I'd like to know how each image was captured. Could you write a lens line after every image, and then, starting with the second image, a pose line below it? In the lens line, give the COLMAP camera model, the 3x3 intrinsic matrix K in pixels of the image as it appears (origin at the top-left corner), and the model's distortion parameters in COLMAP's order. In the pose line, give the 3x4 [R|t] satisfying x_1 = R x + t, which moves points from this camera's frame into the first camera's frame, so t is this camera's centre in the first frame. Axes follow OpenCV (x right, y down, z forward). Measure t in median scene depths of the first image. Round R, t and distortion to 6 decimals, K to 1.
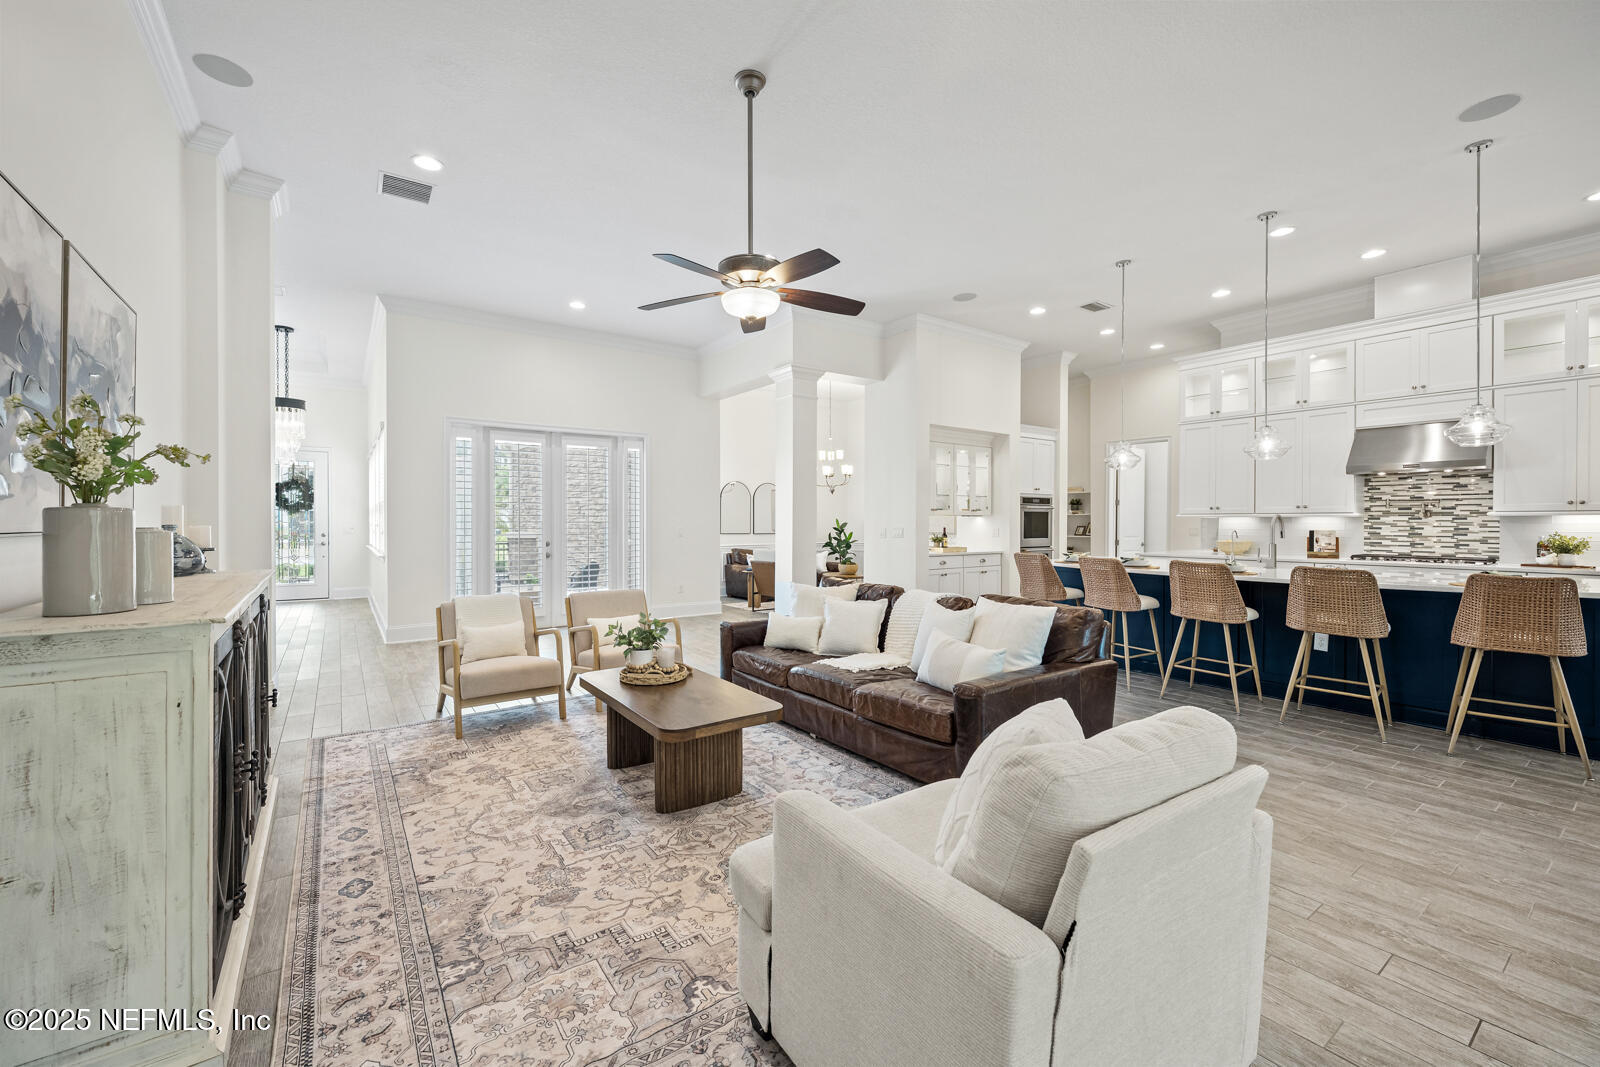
lens RADIAL K [[649.7, 0, 805.3], [0, 649.7, 525.1], [0, 0, 1]] dist [-0.000047, 0.000281]
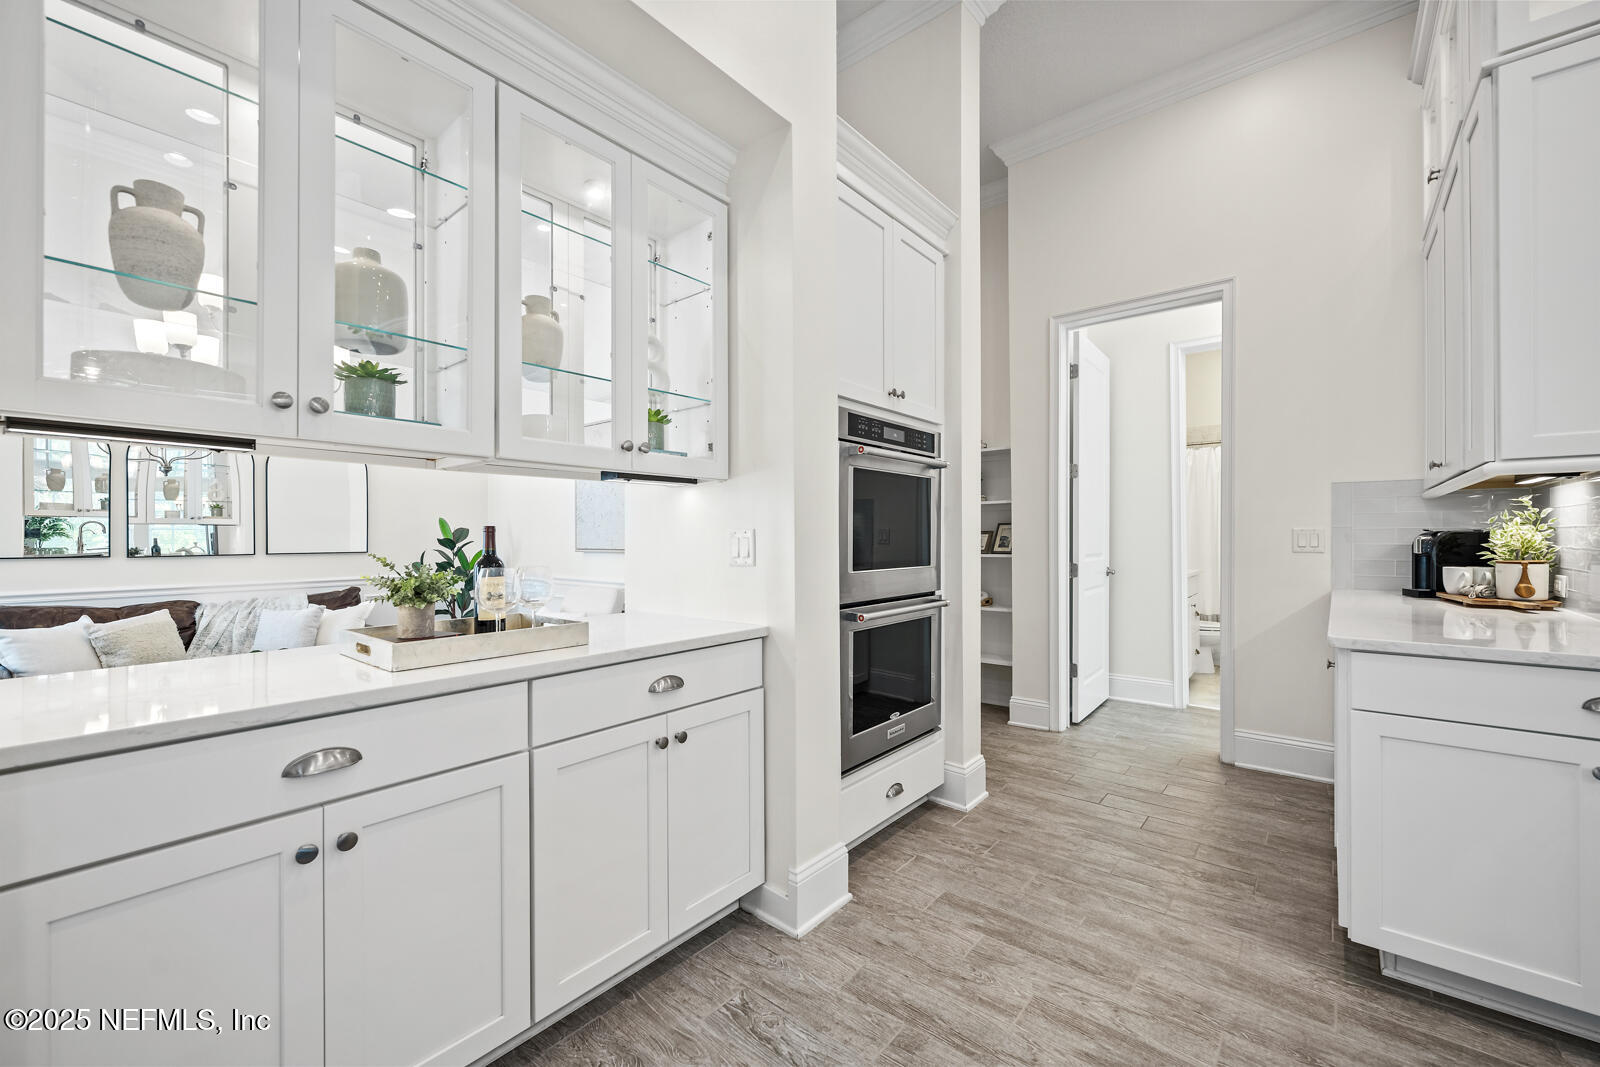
lens RADIAL K [[654.2, 0, 806.7], [0, 654.2, 530.5], [0, 0, 1]] dist [-0.000134, 0.000050]
pose [[0.969231, -0.005752, 0.246084, 0.325525], [0.008510, 0.999912, -0.010147, 0.009025], [-0.246004, 0.011929, 0.969195, 0.961921]]
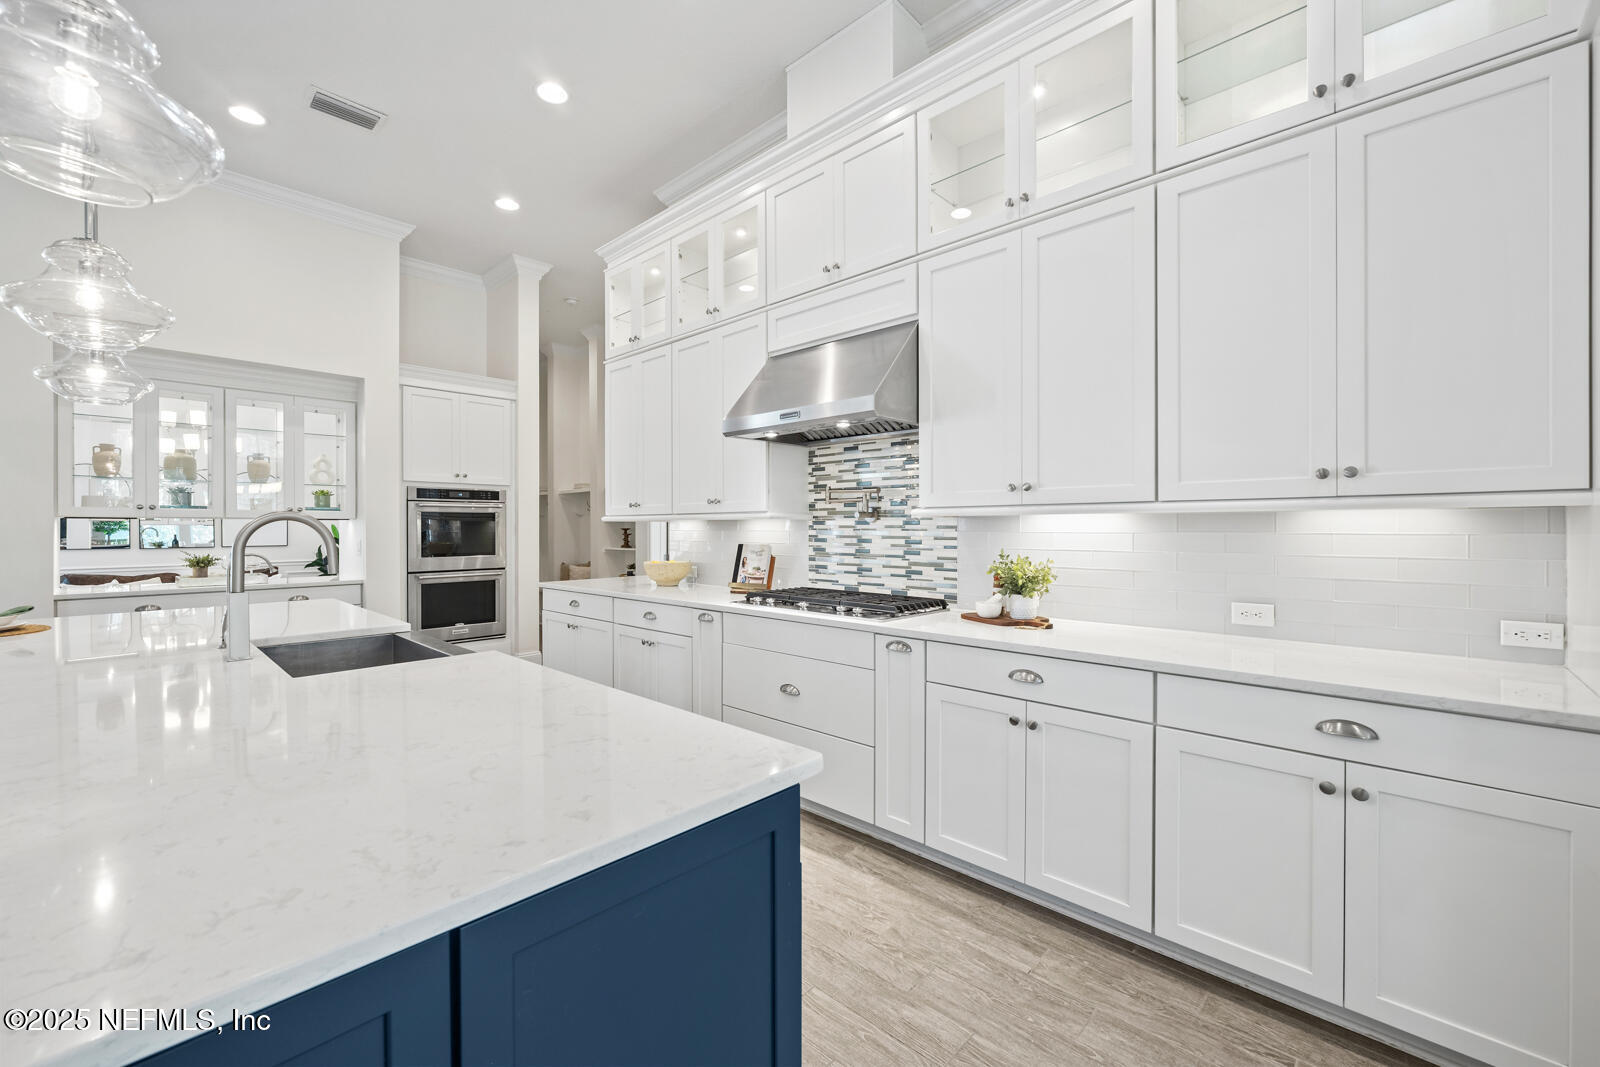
lens RADIAL K [[654.2, 0, 806.7], [0, 654.2, 530.5], [0, 0, 1]] dist [-0.000134, 0.000050]
pose [[0.981127, -0.003172, 0.193336, 0.730577], [0.003293, 0.999995, -0.000304, -0.003143], [-0.193334, 0.000935, 0.981133, 0.439127]]
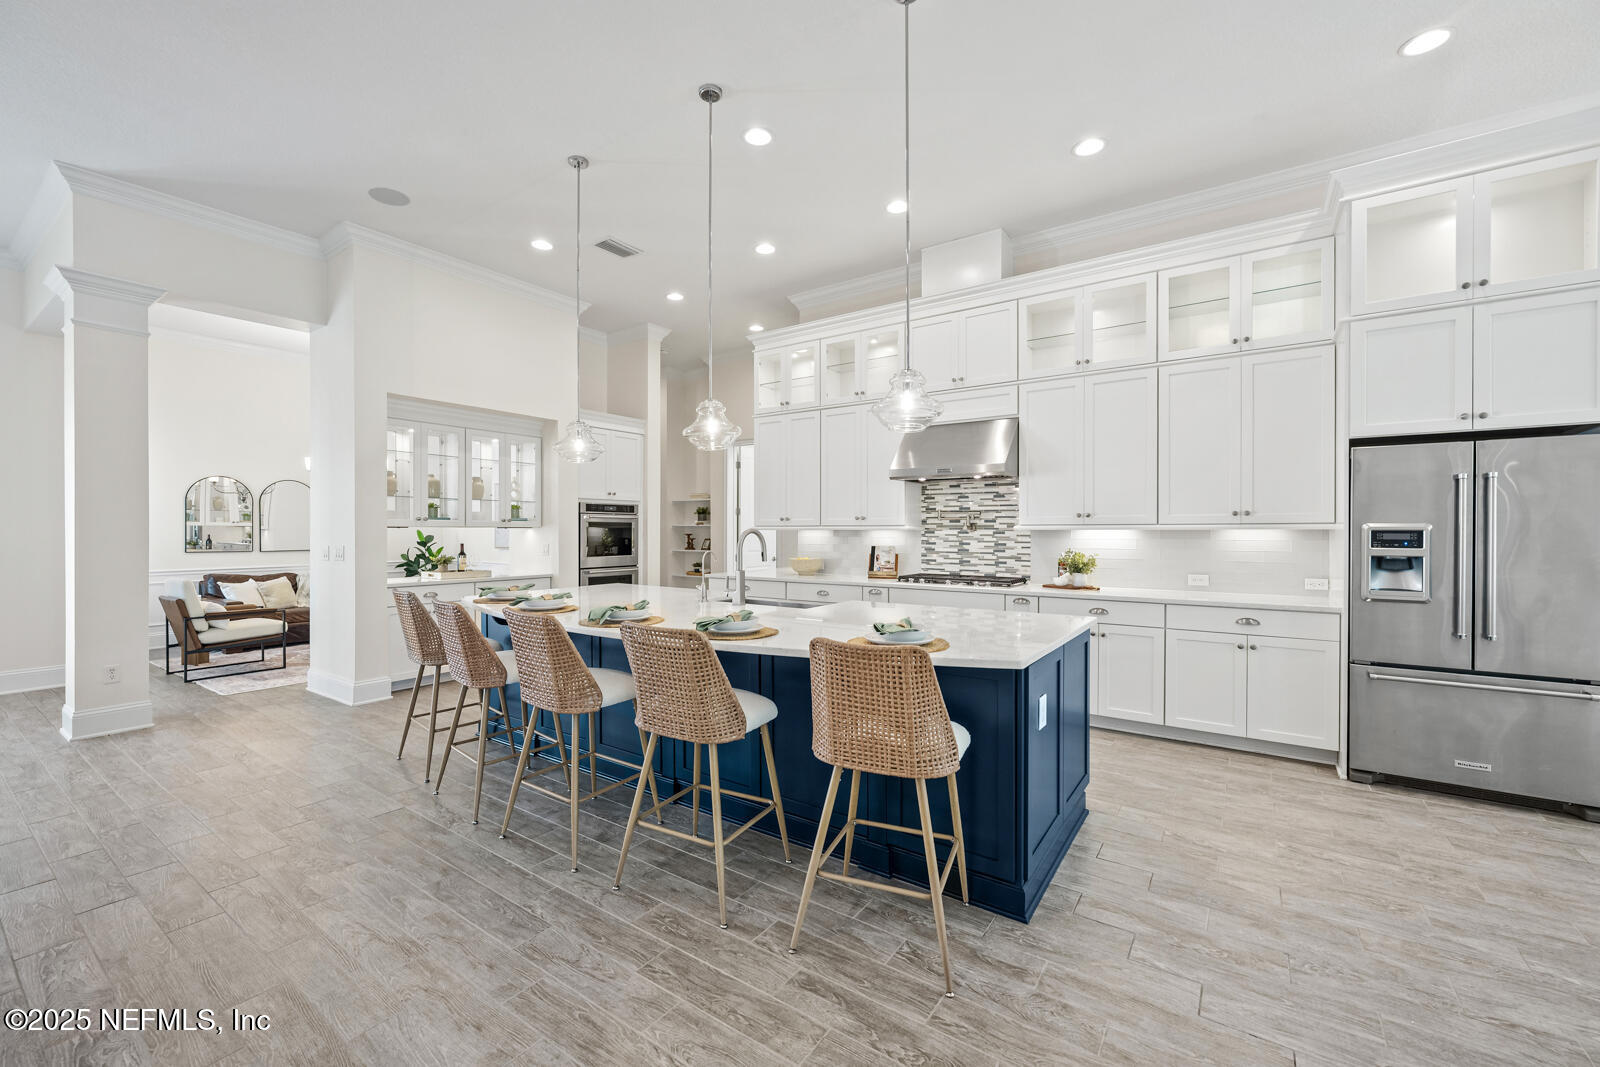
lens RADIAL K [[642.6, 0, 816.5], [0, 642.6, 535.3], [0, 0, 1]] dist [0.001458, 0.000122]
pose [[0.939300, -0.003265, 0.343081, 0.423344], [0.002254, 0.999992, 0.003345, -0.008870], [-0.343089, -0.002369, 0.939300, 0.236880]]
